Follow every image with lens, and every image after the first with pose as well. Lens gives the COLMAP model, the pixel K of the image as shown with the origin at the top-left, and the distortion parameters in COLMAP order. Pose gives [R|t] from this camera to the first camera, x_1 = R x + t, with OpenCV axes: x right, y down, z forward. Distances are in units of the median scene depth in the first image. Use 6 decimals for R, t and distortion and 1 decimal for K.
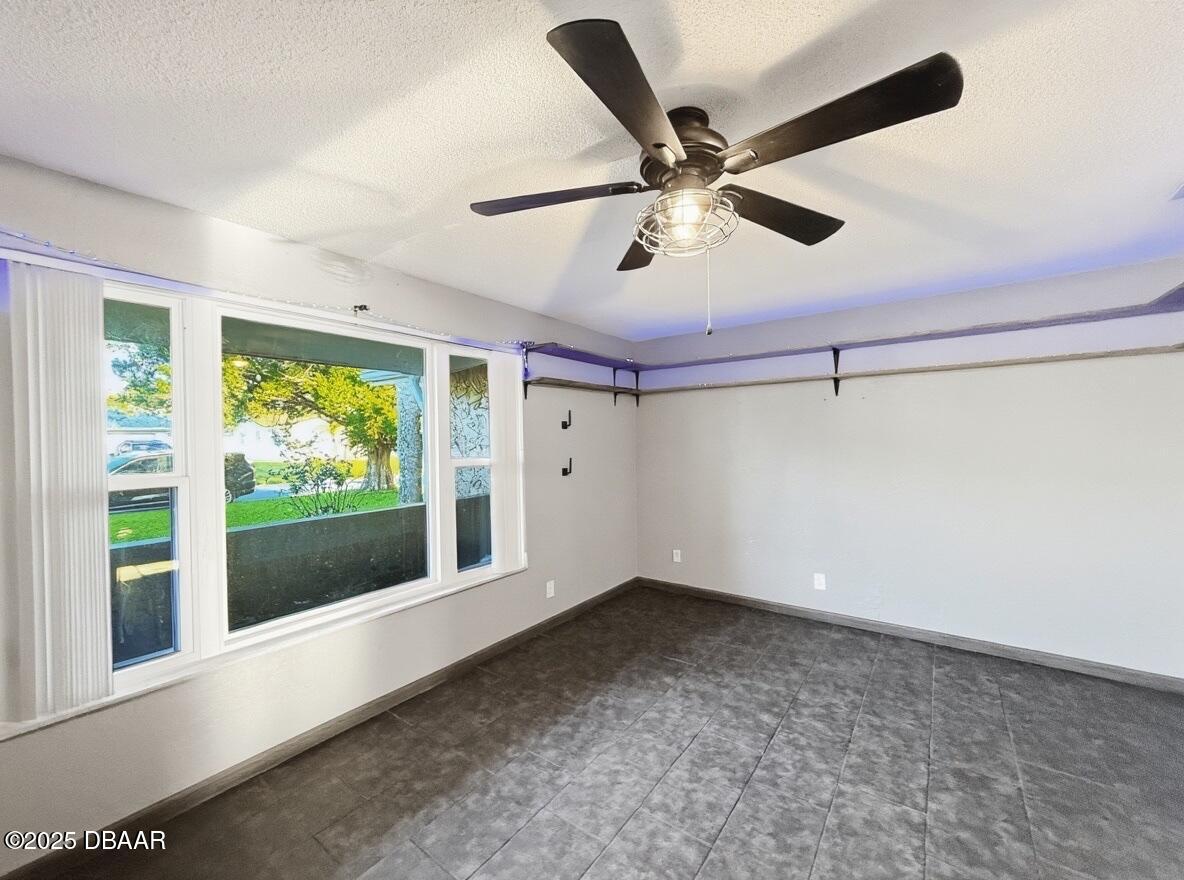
lens RADIAL K [[475.3, 0, 589.8], [0, 475.3, 443.0], [0, 0, 1]] dist [0.000250, -0.000448]
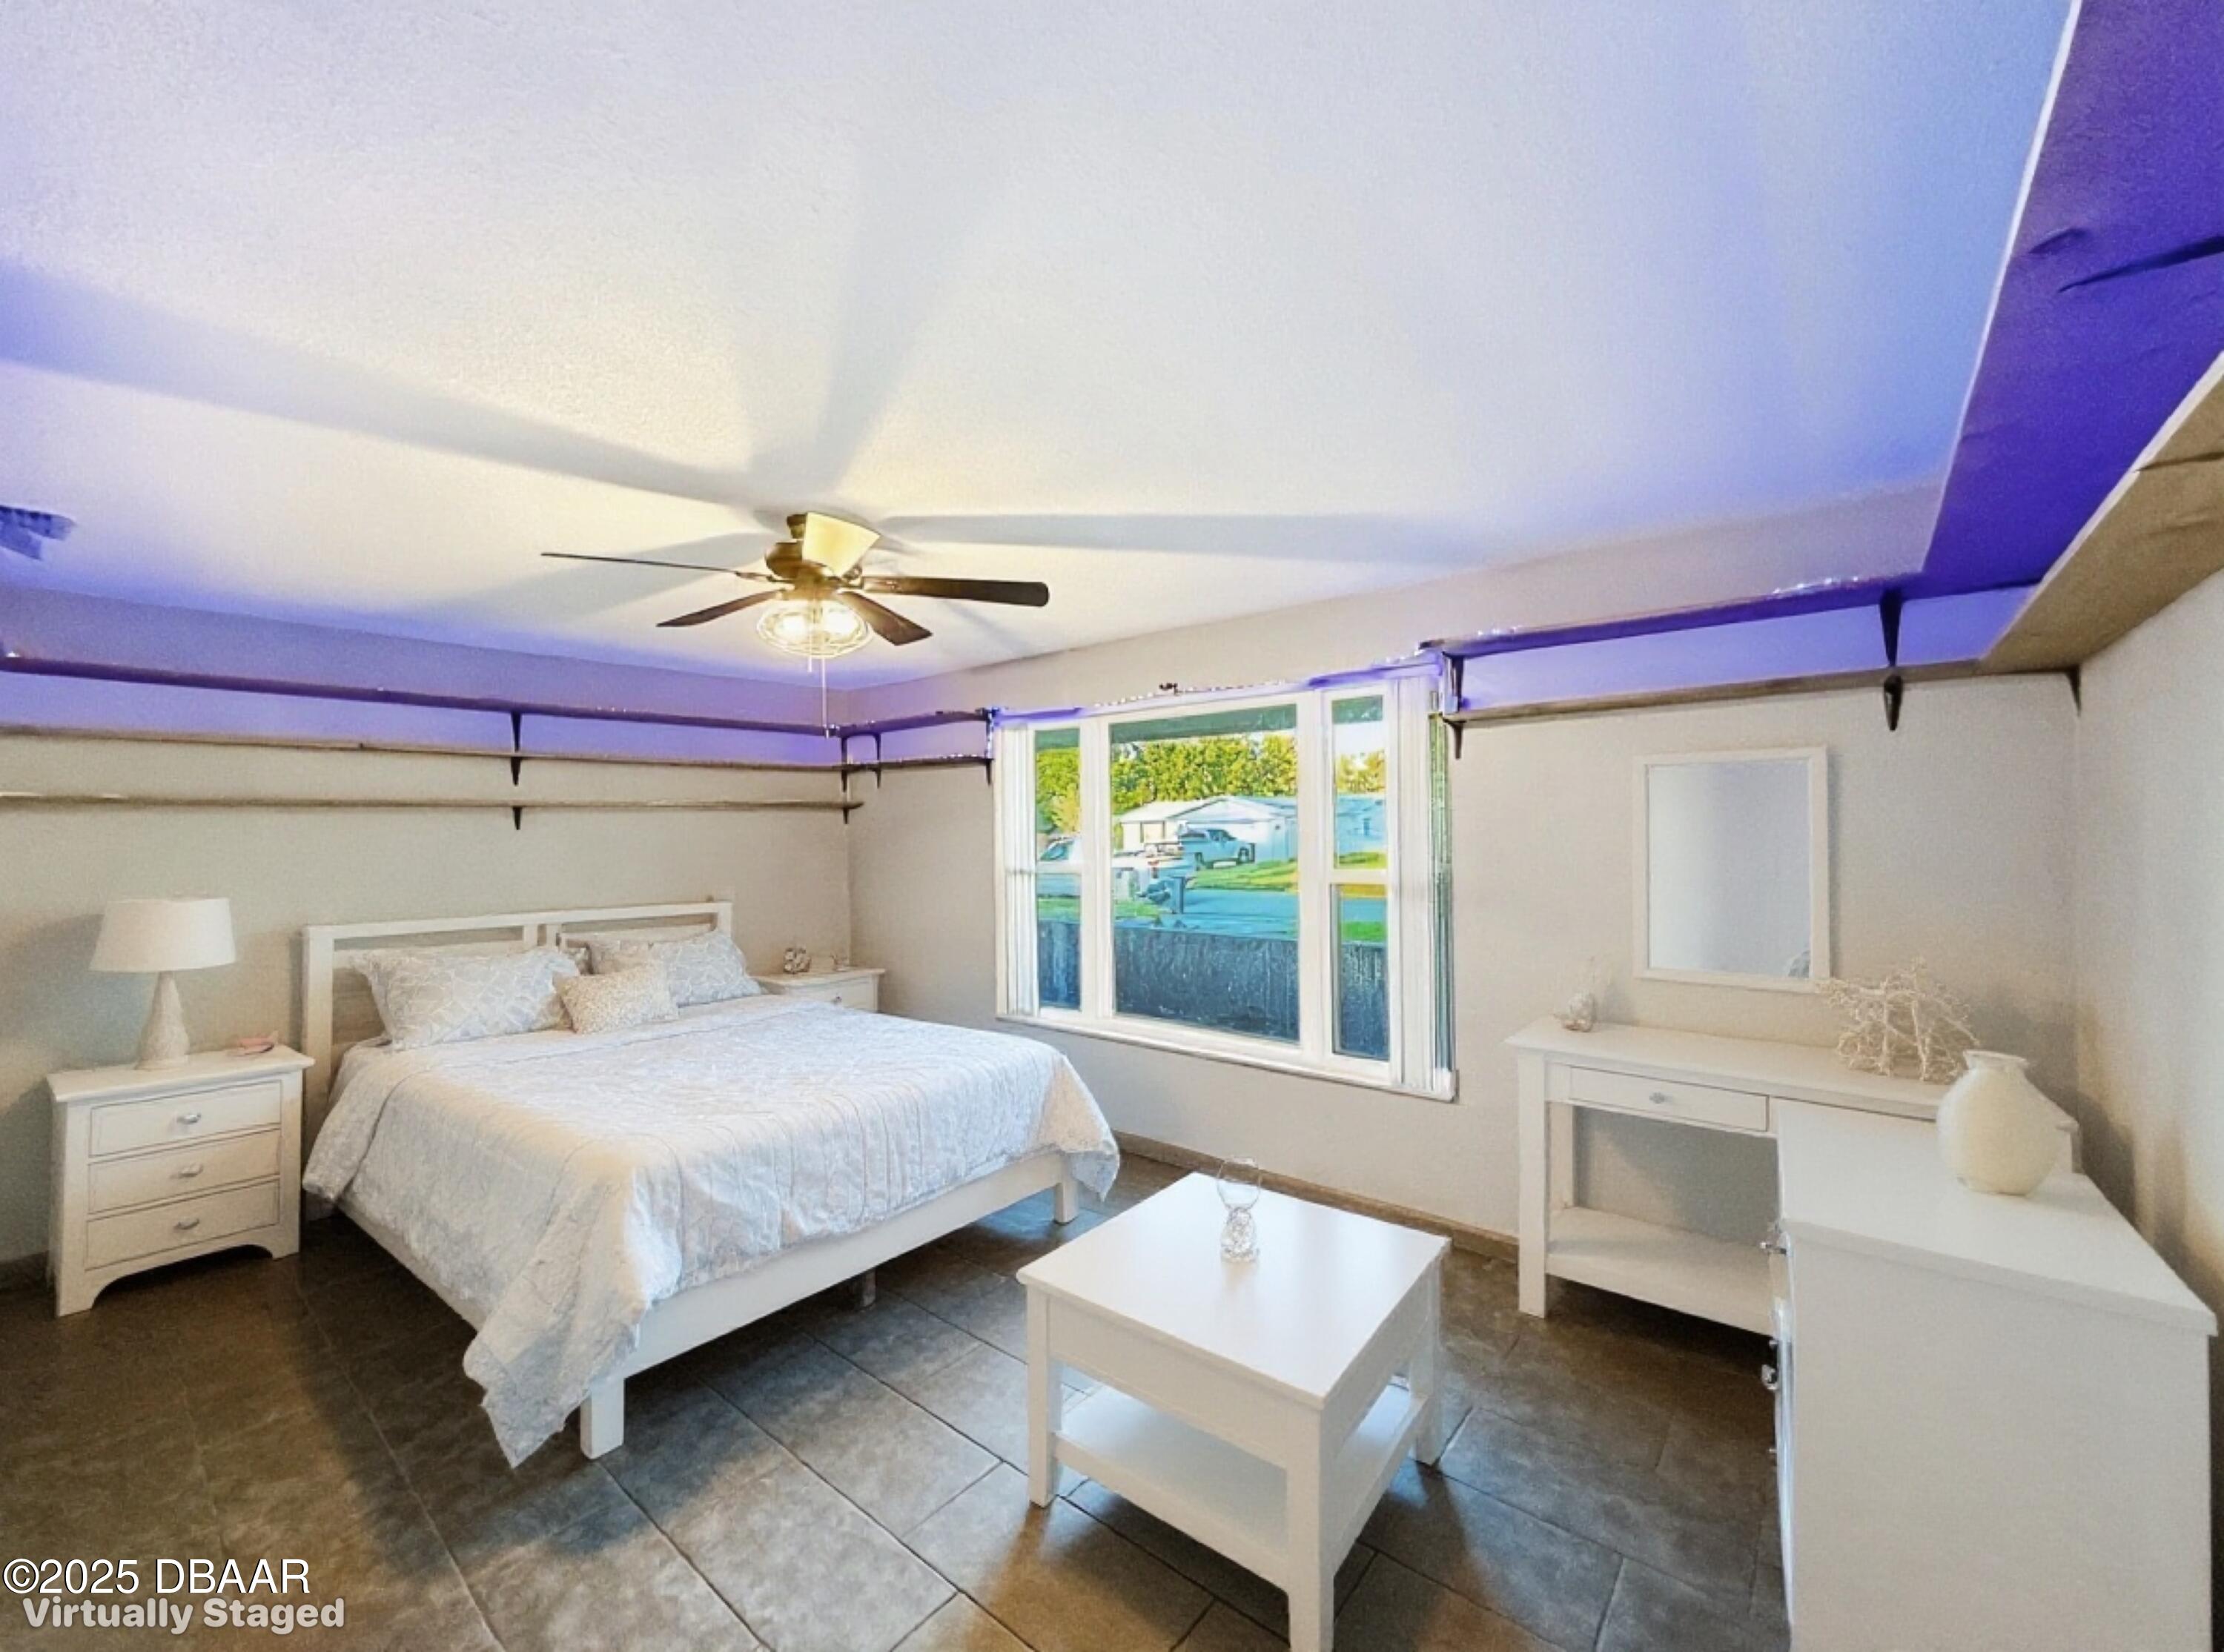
lens RADIAL K [[892.6, 0, 1107.5], [0, 892.6, 824.0], [0, 0, 1]] dist [0.000250, -0.000448]
pose [[-0.075726, -0.004908, -0.997117, 1.094741], [-0.001615, 0.999987, -0.004800, -0.024077], [0.997127, 0.001247, -0.075733, 0.957264]]
